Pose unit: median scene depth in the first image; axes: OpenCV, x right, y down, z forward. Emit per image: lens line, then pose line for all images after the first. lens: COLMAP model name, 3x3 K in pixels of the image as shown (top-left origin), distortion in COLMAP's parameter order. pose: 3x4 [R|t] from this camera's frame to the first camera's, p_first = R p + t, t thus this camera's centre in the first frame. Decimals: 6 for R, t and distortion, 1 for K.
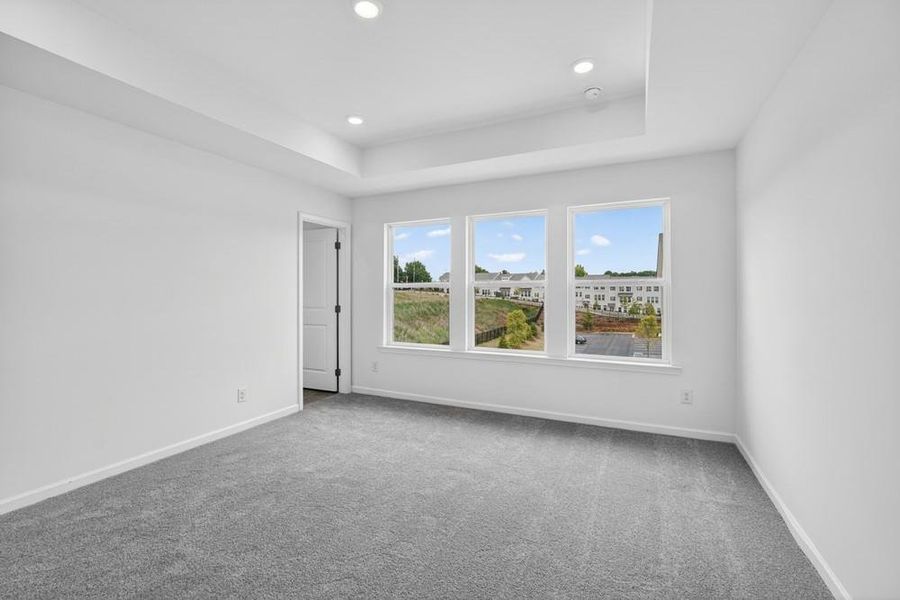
lens RADIAL K [[396.5, 0, 447.9], [0, 396.5, 295.5], [0, 0, 1]] dist [-0.019987, 0.008198]
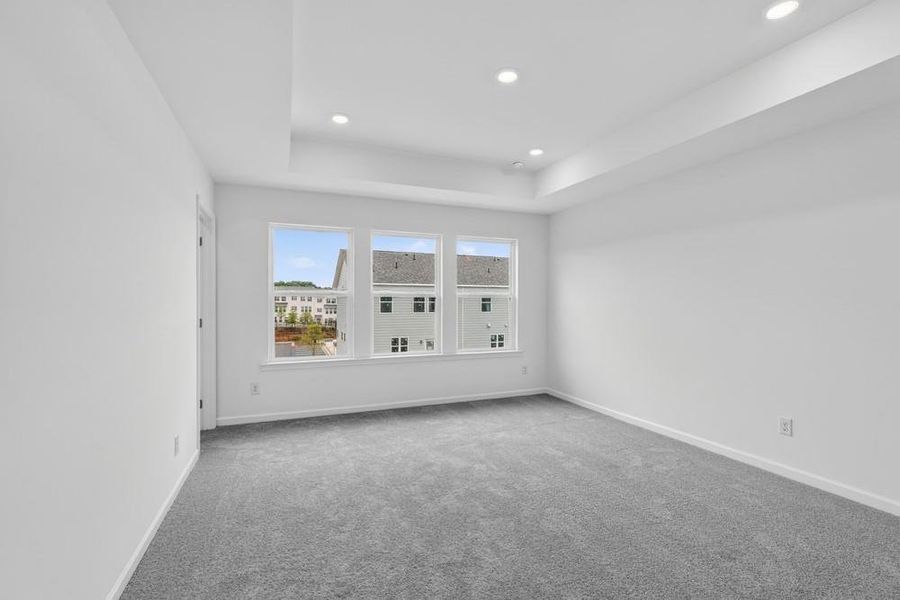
lens RADIAL K [[396.7, 0, 446.9], [0, 396.7, 314.2], [0, 0, 1]] dist [-0.000270, 0.007903]
pose [[0.680932, -0.021953, 0.732018, -0.535028], [0.005451, 0.999675, 0.024909, -0.000199], [-0.732327, -0.012971, 0.680830, 0.117243]]
